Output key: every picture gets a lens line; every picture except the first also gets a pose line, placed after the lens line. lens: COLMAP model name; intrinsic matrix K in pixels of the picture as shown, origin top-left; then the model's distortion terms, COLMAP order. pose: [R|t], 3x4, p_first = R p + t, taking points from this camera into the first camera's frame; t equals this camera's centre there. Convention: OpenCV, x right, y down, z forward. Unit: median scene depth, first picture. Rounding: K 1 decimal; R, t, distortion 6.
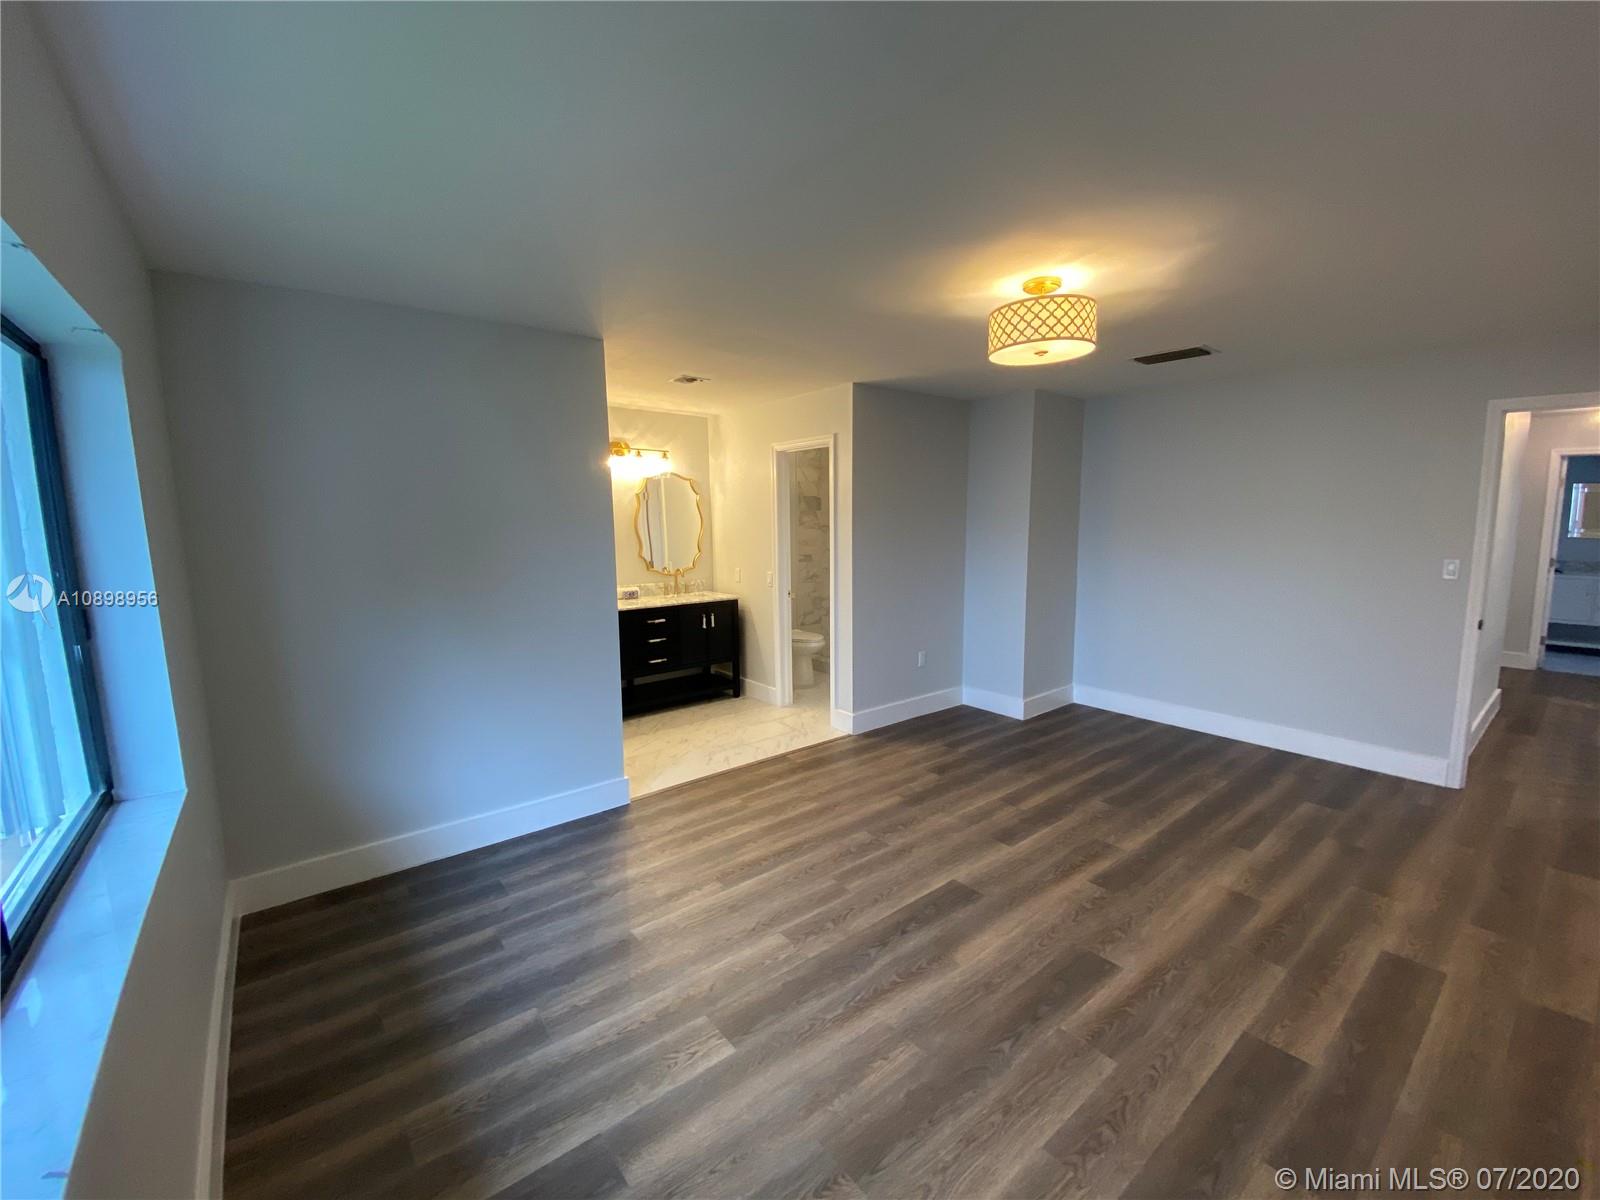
lens RADIAL K [[645.5, 0, 798.8], [0, 645.5, 606.8], [0, 0, 1]] dist [0.036059, -0.029840]
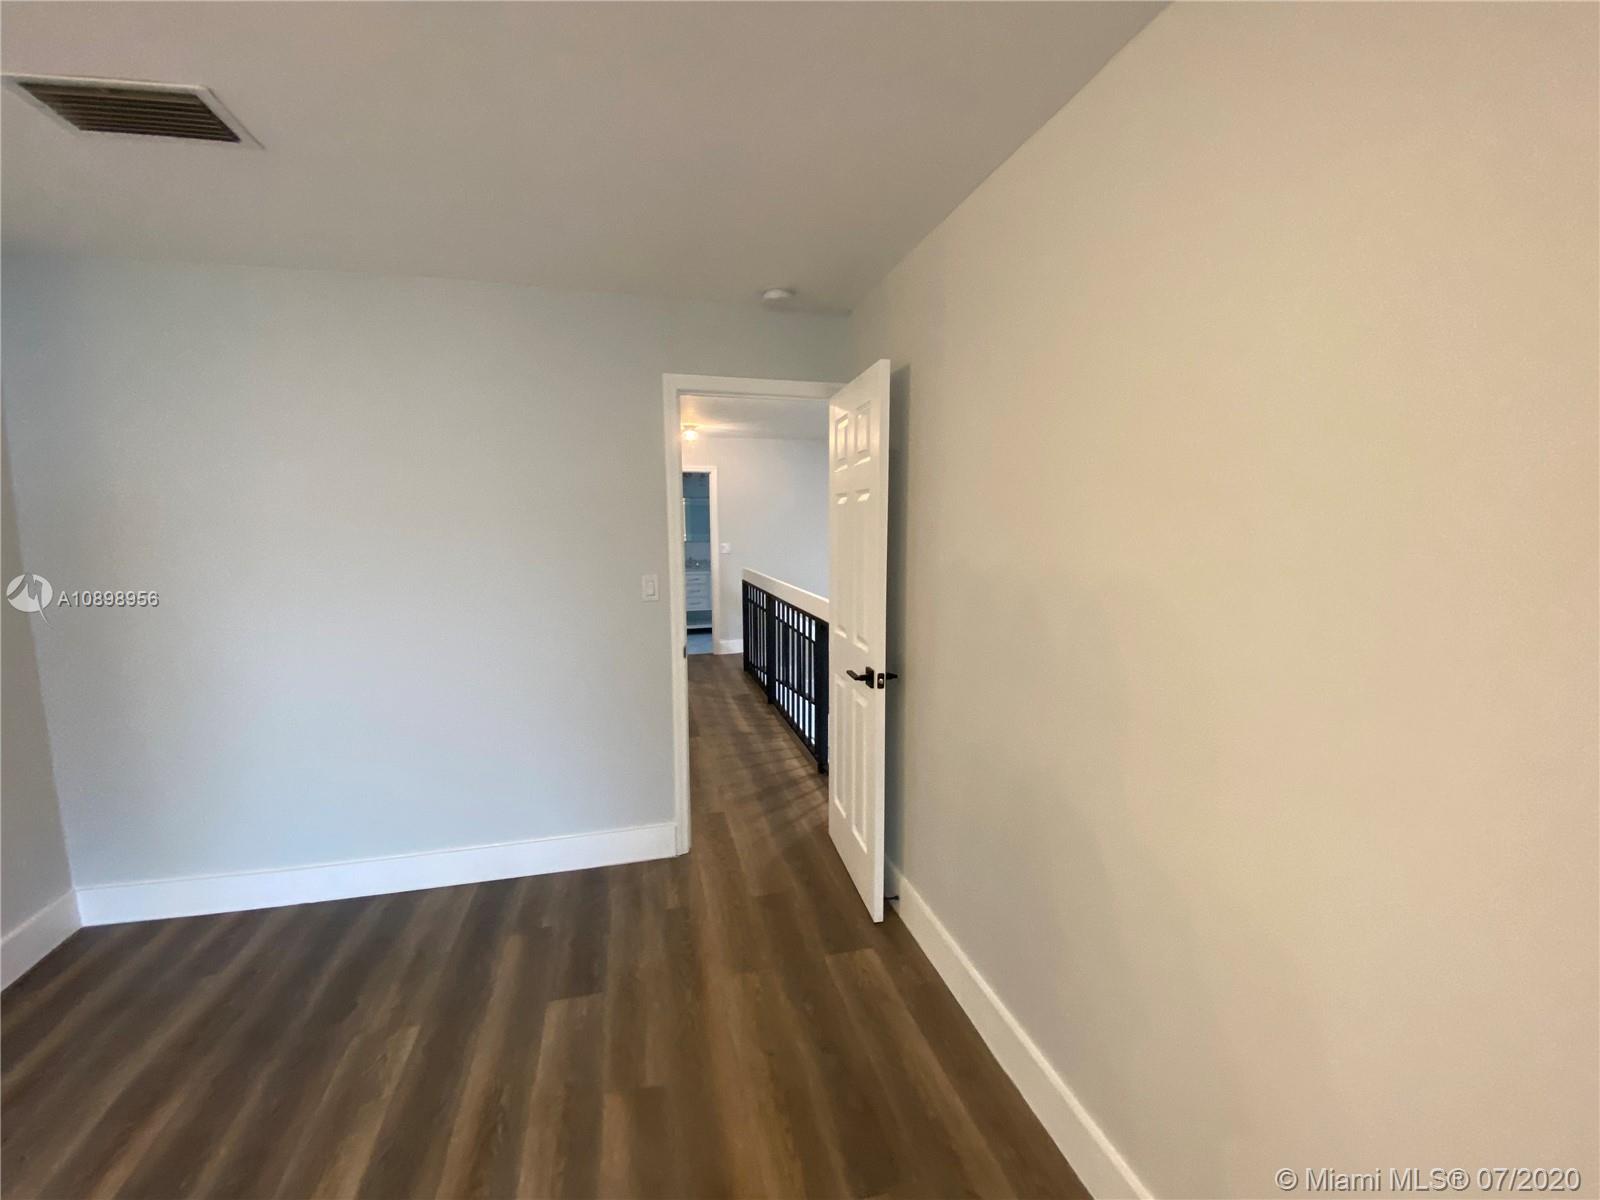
lens RADIAL K [[645.5, 0, 798.8], [0, 645.5, 606.8], [0, 0, 1]] dist [0.036059, -0.029840]
pose [[0.403517, -0.113426, 0.907914, 0.338579], [0.126367, 0.989686, 0.067479, -0.058239], [-0.906204, 0.087501, 0.413689, 0.470438]]
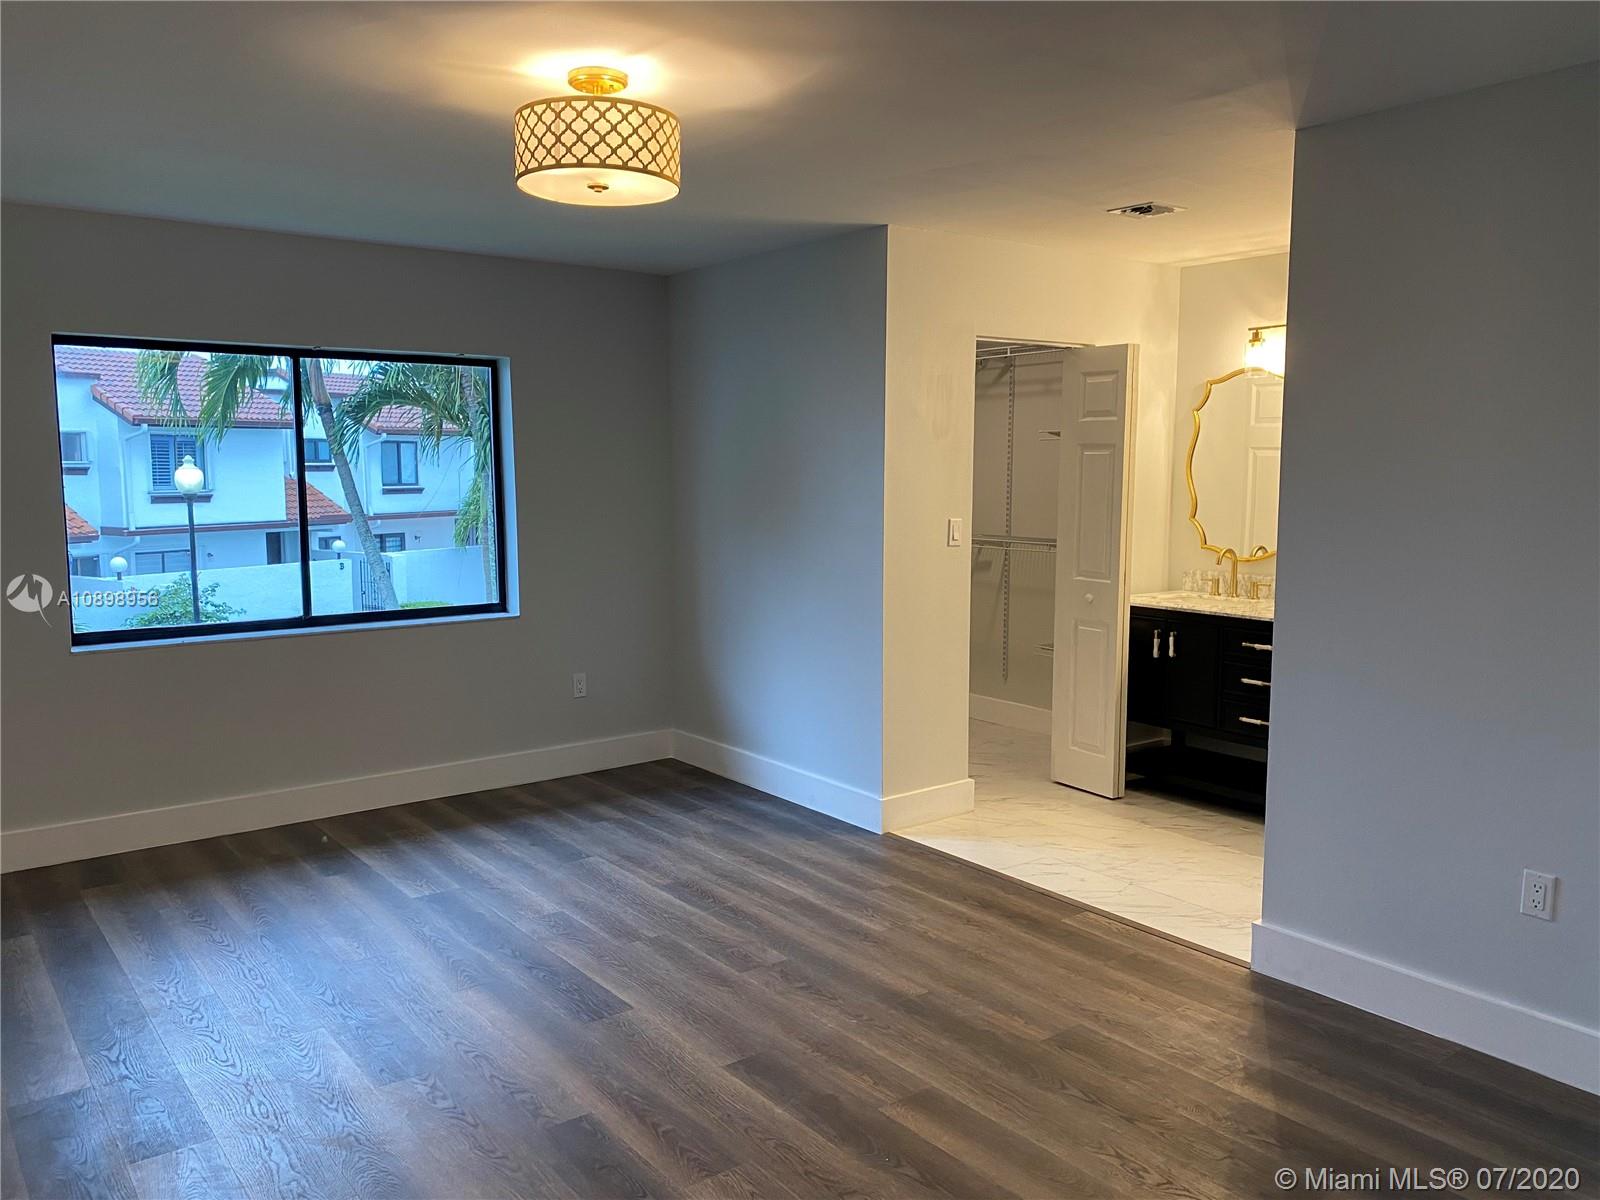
lens RADIAL K [[1235.7, 0, 798.5], [0, 1235.7, 591.5], [0, 0, 1]] dist [0.101912, -0.140449]
pose [[-0.011628, 0.115353, -0.993256, 1.031608], [-0.142955, 0.982928, 0.115827, -0.112979], [0.989661, 0.143338, 0.005061, 0.793944]]
